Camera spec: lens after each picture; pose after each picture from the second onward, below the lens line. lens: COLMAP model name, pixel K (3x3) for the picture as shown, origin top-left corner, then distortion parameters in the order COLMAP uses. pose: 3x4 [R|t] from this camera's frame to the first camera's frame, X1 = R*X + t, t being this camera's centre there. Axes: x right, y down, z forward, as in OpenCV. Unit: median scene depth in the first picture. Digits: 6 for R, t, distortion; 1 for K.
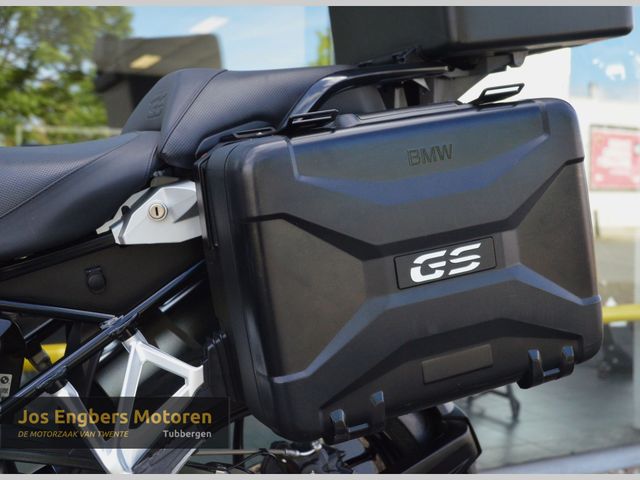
lens RADIAL K [[955.5, 0, 353.2], [0, 955.5, 239.0], [0, 0, 1]] dist [-0.003226, 1.983939]
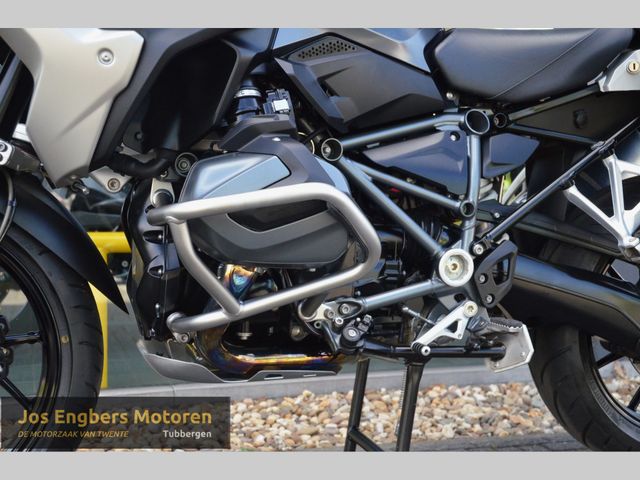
lens RADIAL K [[881.7, 0, 334.7], [0, 881.7, 247.0], [0, 0, 1]] dist [0.136064, 0.045083]
pose [[0.995573, 0.005434, -0.093830, -0.548822], [-0.004720, 0.999958, 0.007826, 0.244431], [0.093868, -0.007348, 0.995558, -0.411930]]
